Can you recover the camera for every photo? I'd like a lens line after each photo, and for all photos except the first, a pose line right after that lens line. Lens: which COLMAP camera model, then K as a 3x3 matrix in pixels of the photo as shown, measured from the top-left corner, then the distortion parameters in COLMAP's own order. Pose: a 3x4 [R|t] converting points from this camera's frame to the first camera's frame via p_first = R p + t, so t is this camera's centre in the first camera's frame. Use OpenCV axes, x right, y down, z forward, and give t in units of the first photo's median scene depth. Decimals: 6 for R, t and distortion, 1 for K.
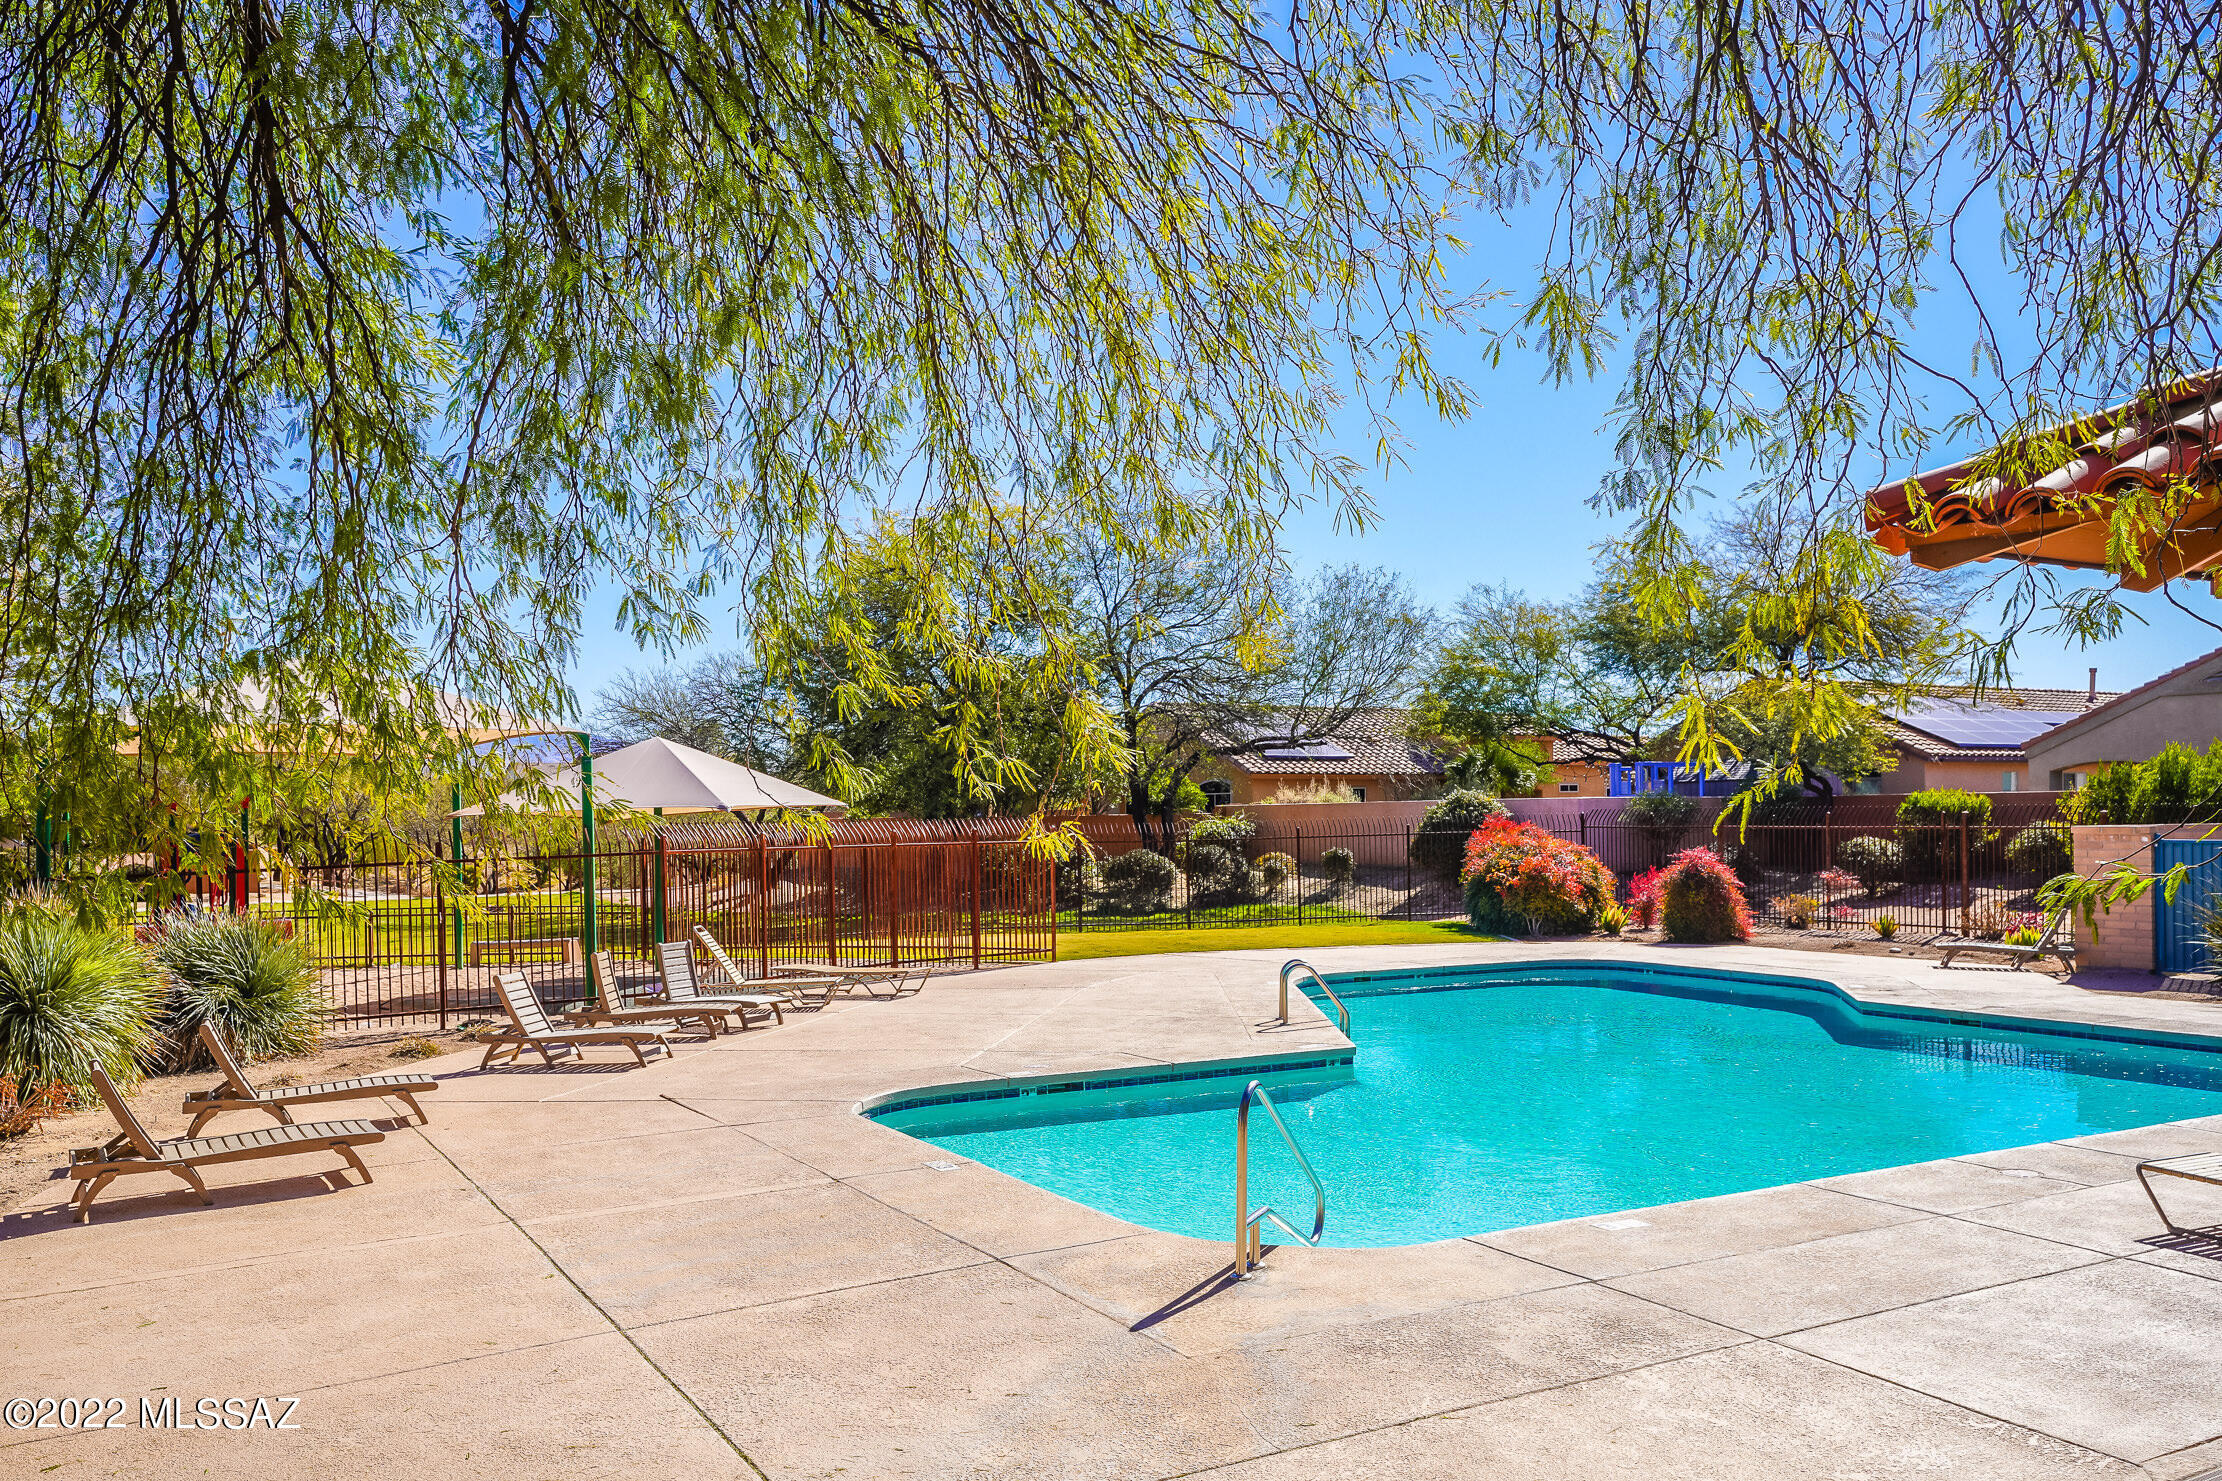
lens RADIAL K [[1719.1, 0, 1108.4], [0, 1719.1, 739.7], [0, 0, 1]] dist [-0.001020, 0.000502]
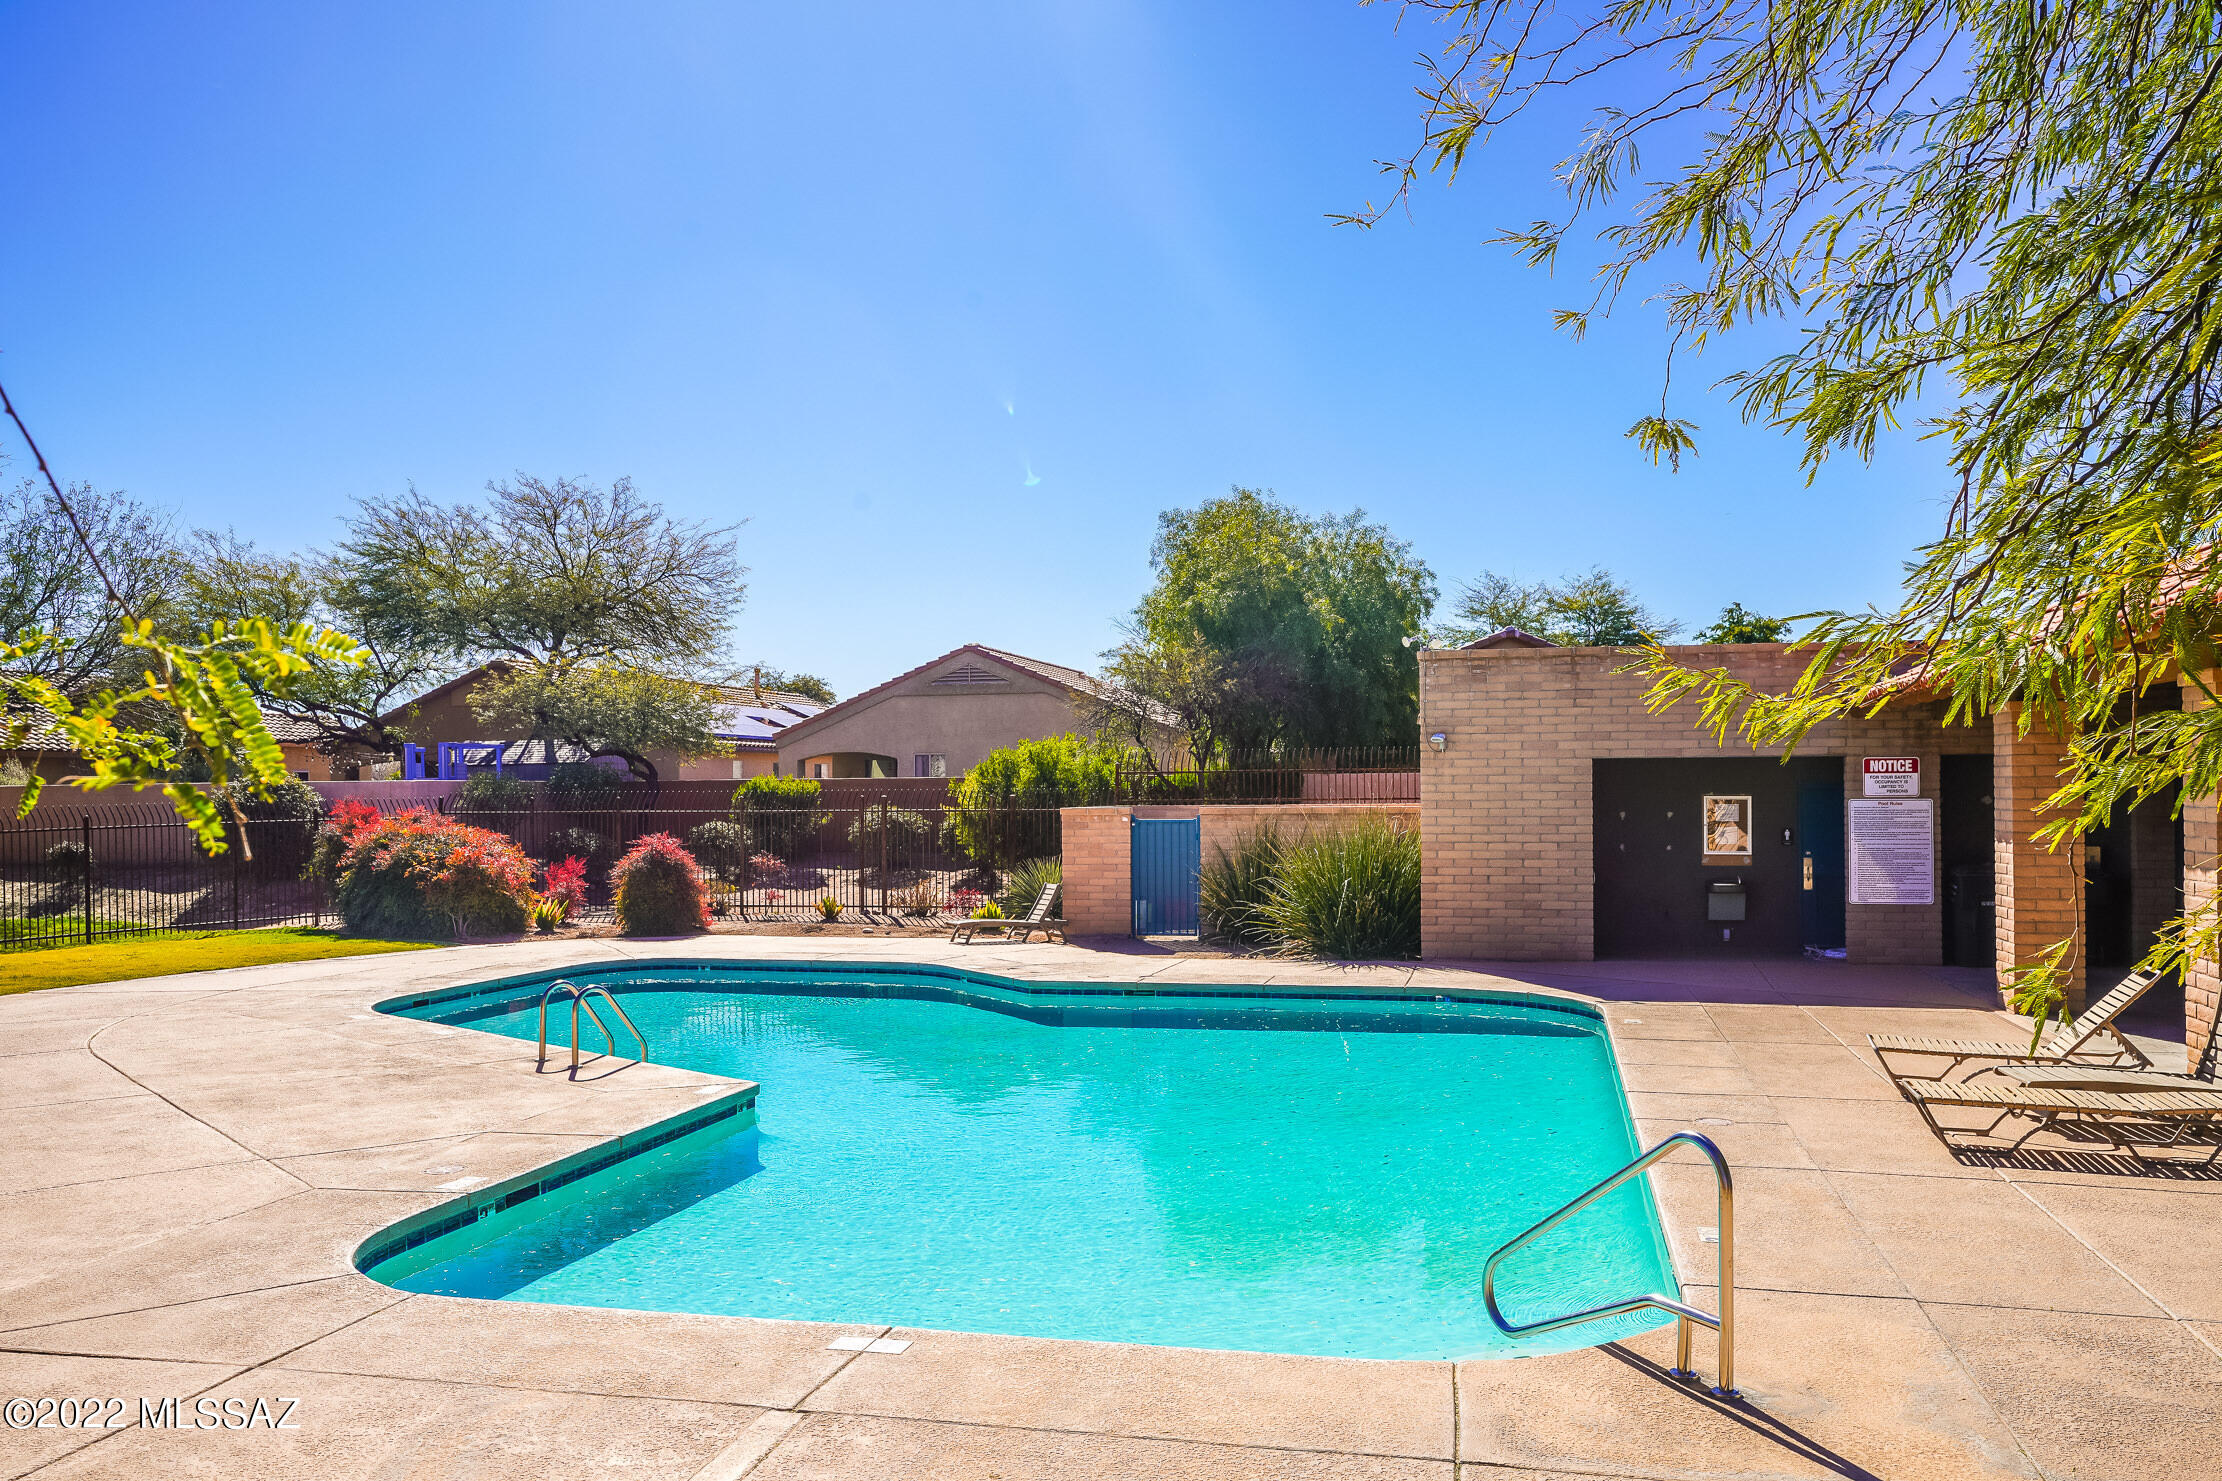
lens RADIAL K [[1719.1, 0, 1115.5], [0, 1719.1, 748.0], [0, 0, 1]] dist [-0.001020, 0.000502]
pose [[0.682146, 0.023437, 0.730840, -0.175199], [-0.032390, 0.999474, -0.001820, 0.009861], [-0.730498, -0.022430, 0.682546, 0.179368]]
